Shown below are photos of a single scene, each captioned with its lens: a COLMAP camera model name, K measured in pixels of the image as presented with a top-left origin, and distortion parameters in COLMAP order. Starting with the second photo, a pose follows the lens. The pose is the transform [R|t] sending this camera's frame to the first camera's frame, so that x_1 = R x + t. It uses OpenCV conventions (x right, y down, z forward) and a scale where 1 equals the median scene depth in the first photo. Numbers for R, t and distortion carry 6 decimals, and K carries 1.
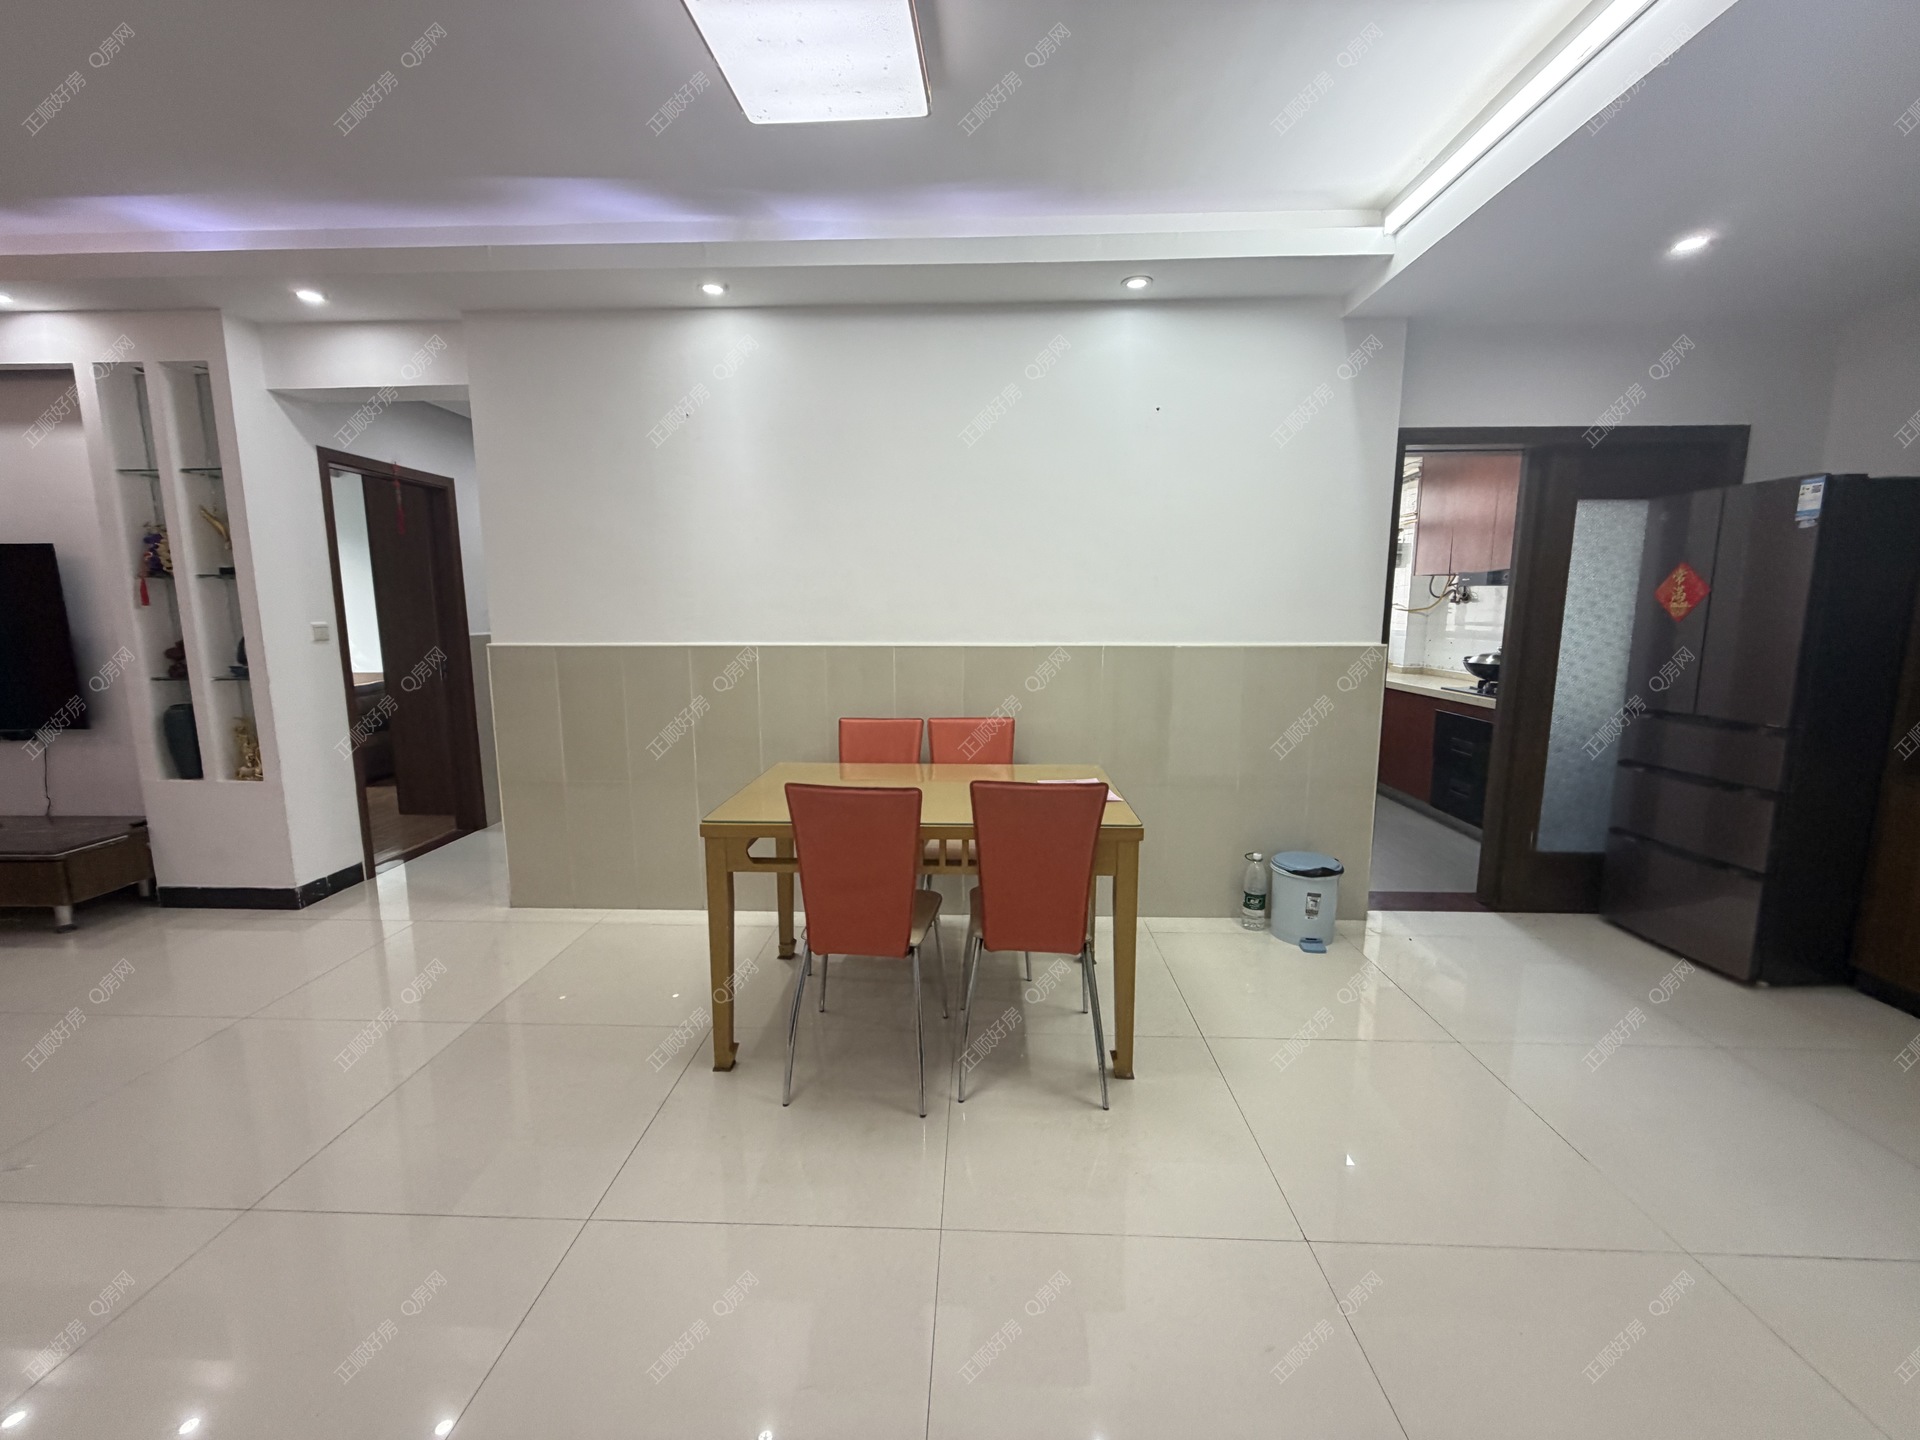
lens RADIAL K [[758.3, 0, 958.2], [0, 758.3, 707.3], [0, 0, 1]] dist [-0.001199, 0.000251]
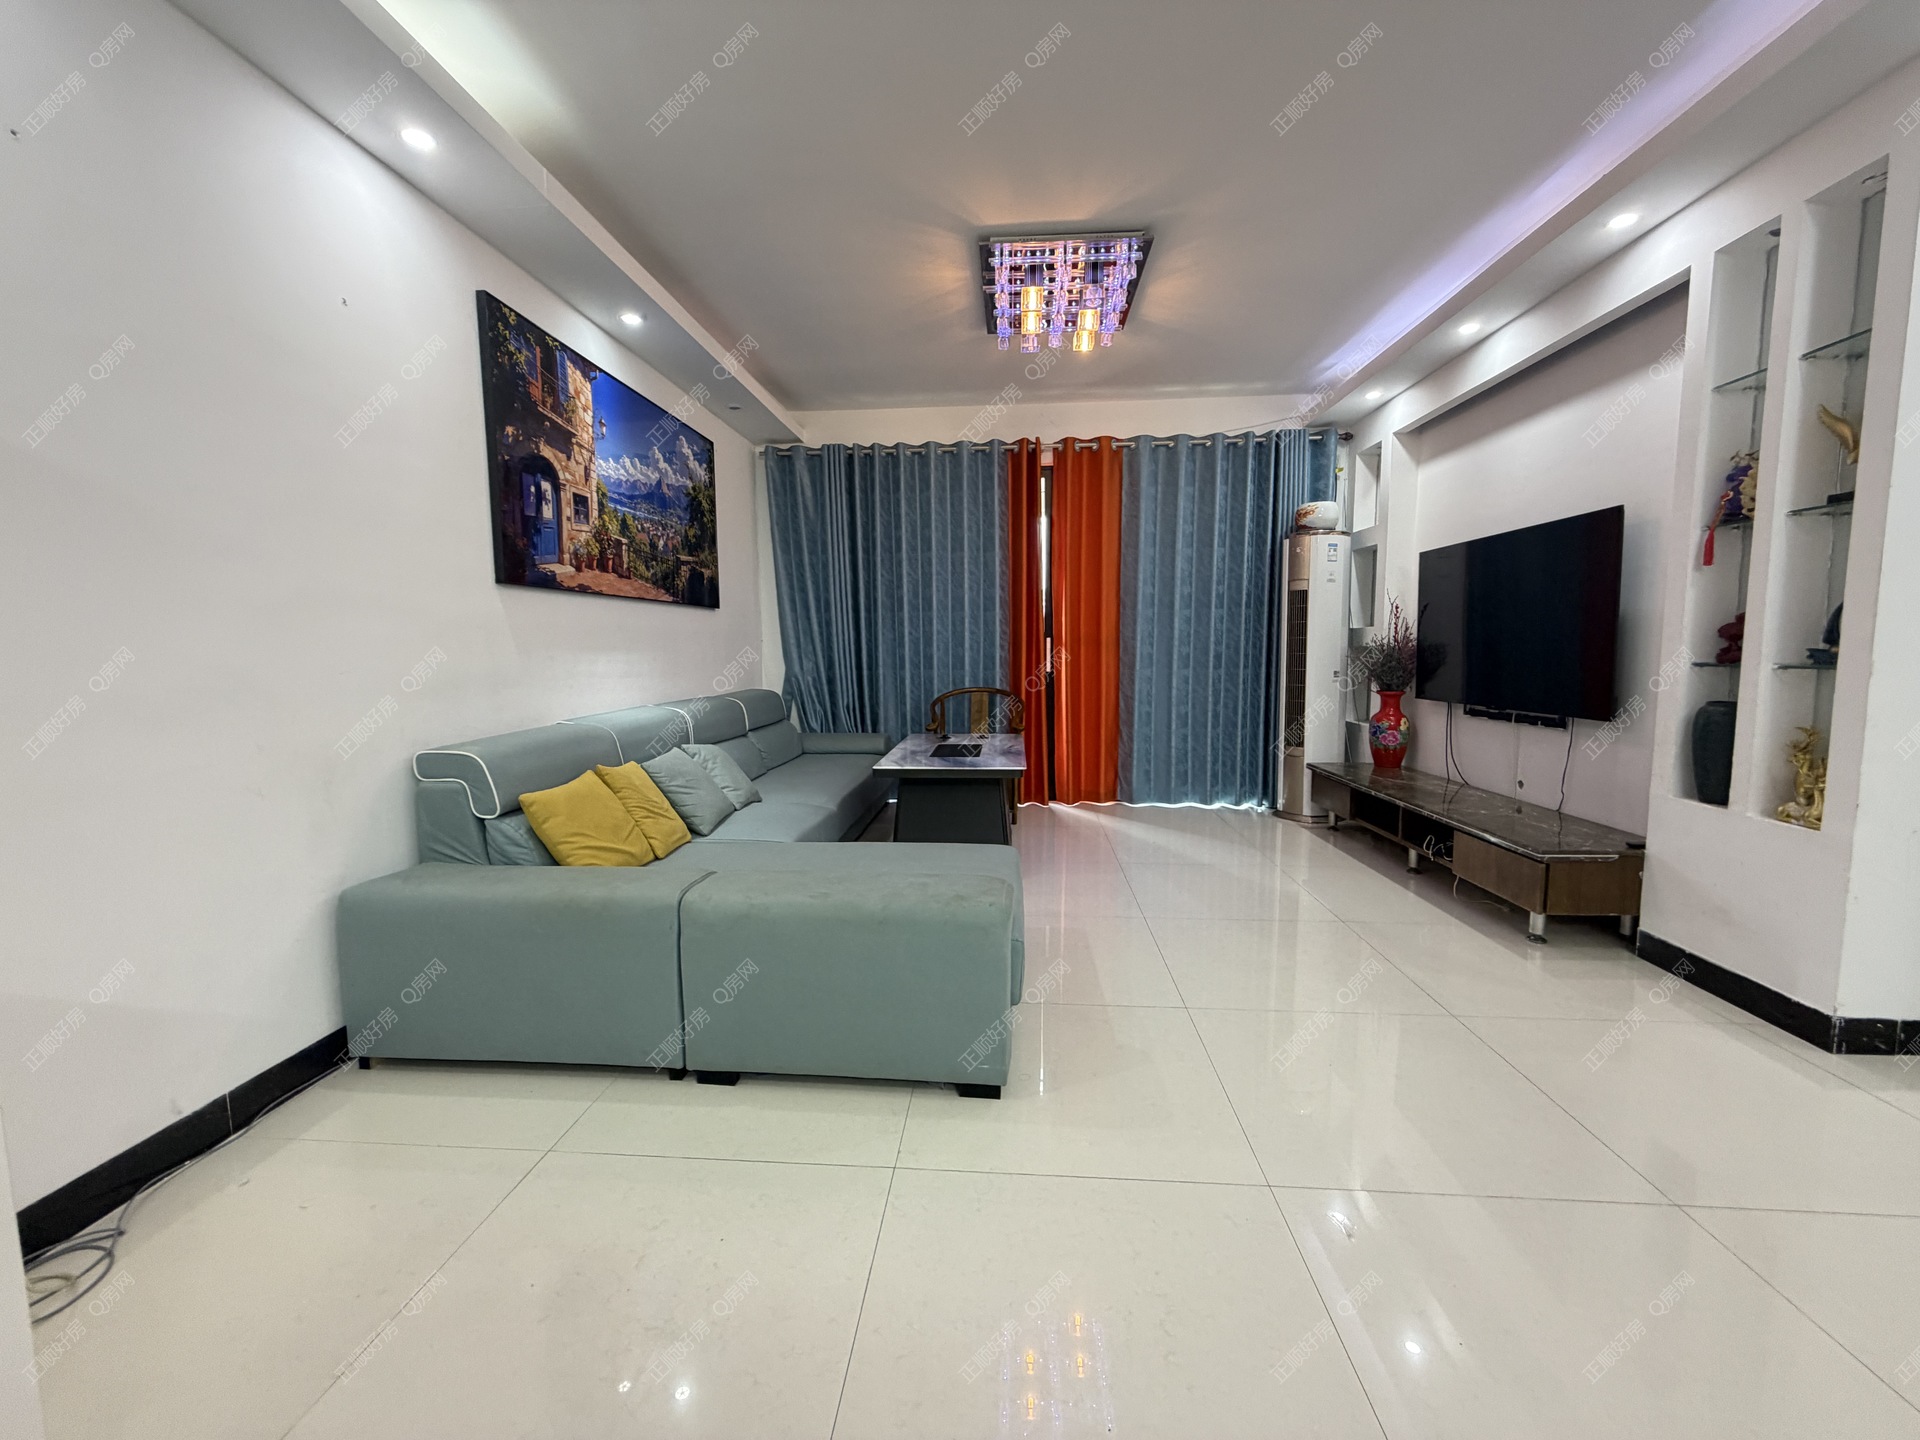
lens RADIAL K [[758.3, 0, 952.2], [0, 758.3, 724.1], [0, 0, 1]] dist [-0.001199, 0.000251]
pose [[-0.053847, 0.100897, -0.993439, -0.268983], [-0.128112, 0.985962, 0.107082, 0.035389], [0.990297, 0.133037, -0.040165, 0.307461]]
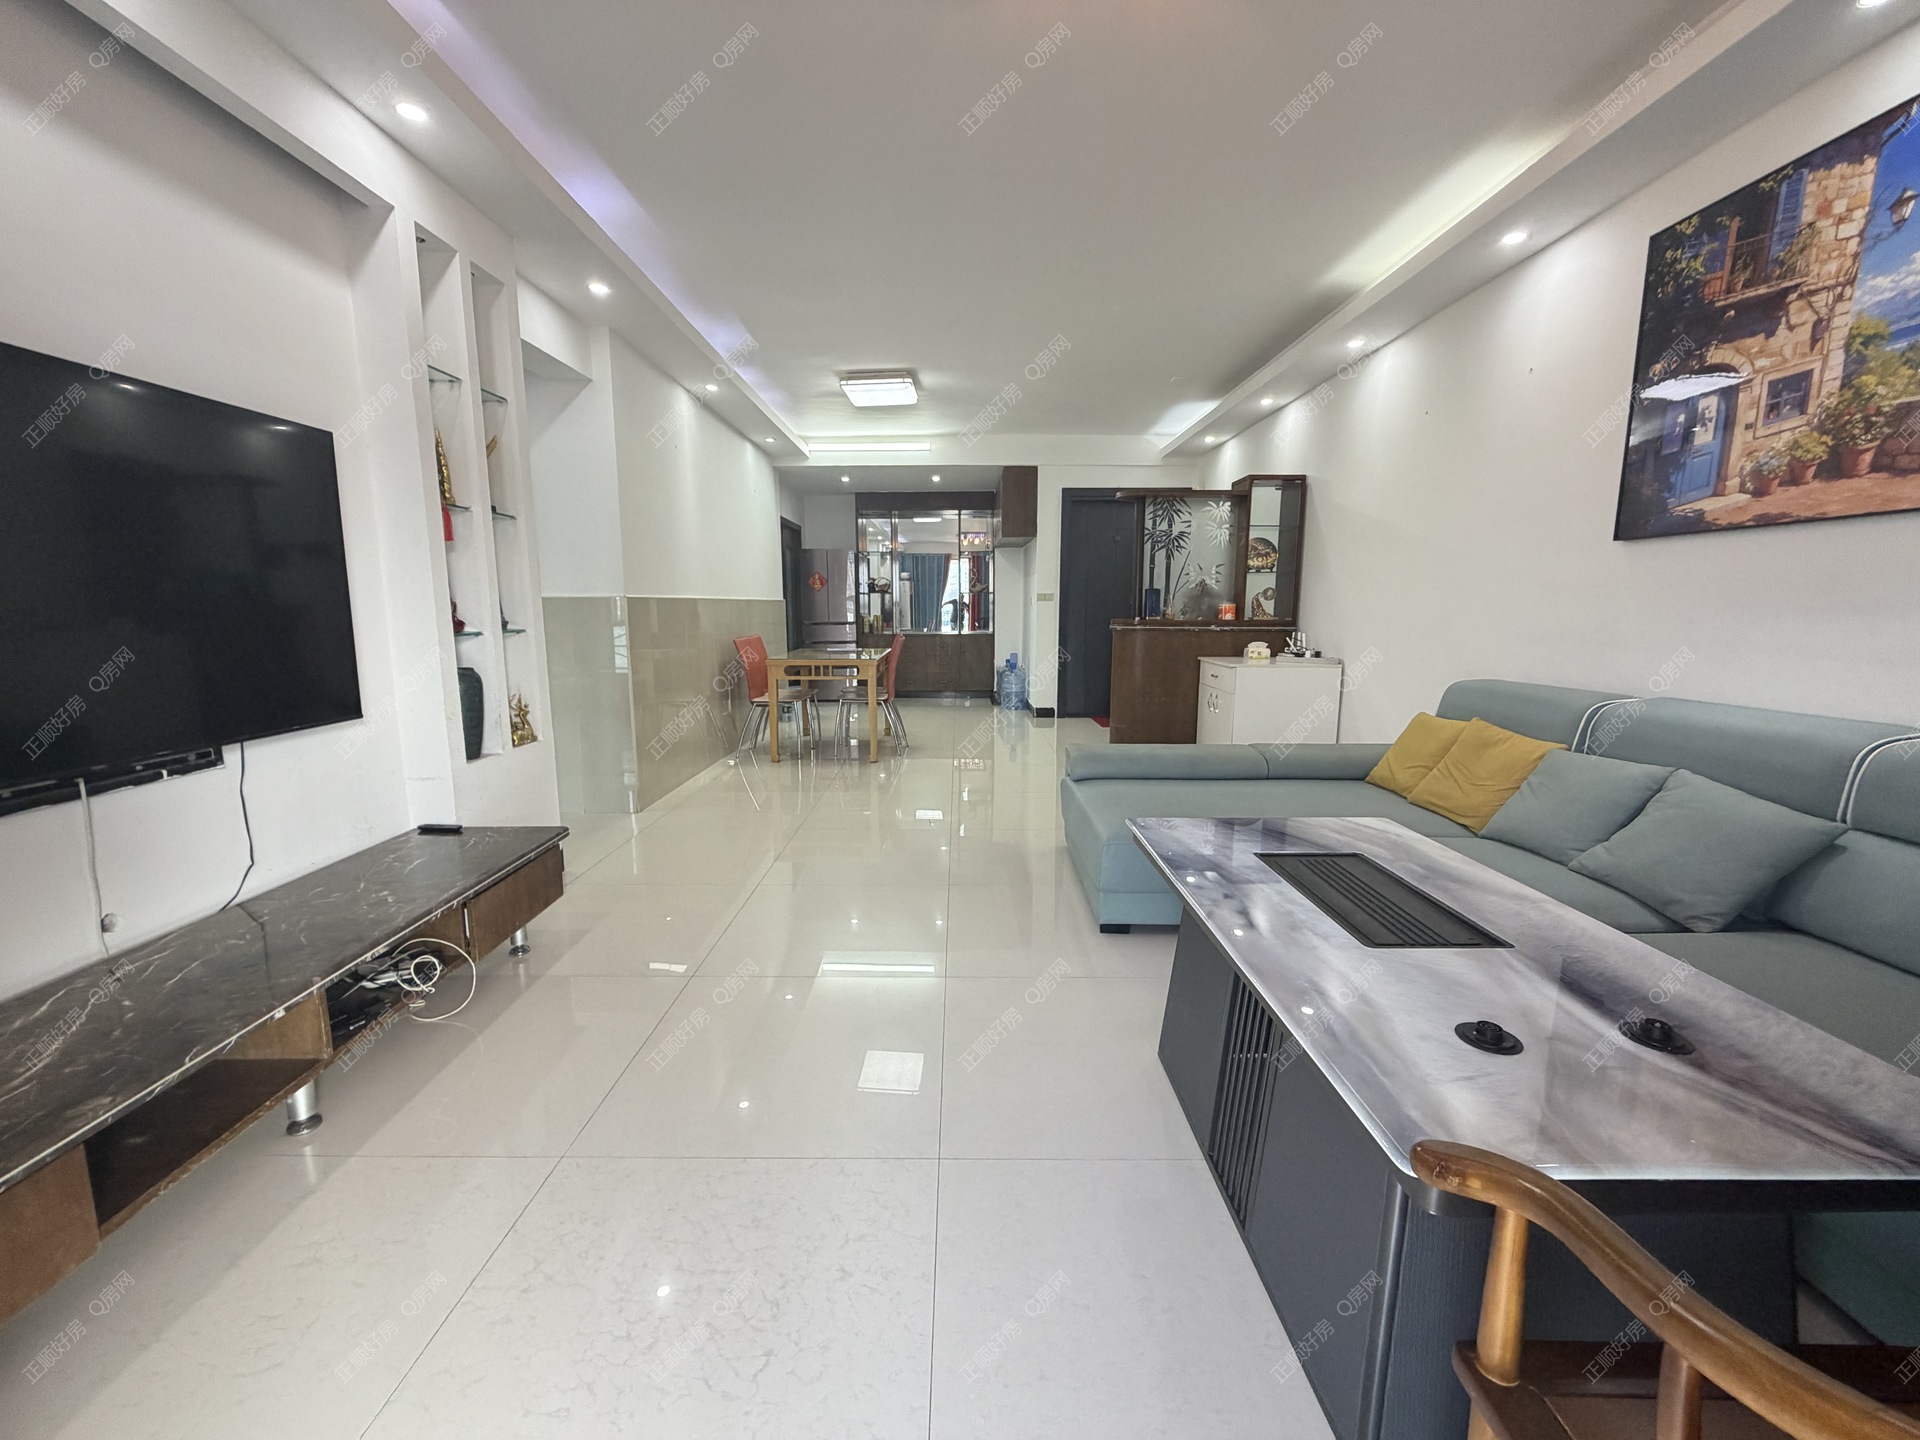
lens RADIAL K [[758.3, 0, 952.8], [0, 758.3, 727.7], [0, 0, 1]] dist [-0.001199, 0.000251]
pose [[-0.025740, -0.159762, 0.986820, -1.887271], [0.139401, 0.976928, 0.161797, 0.000097], [-0.989901, 0.141728, -0.002875, 0.505076]]
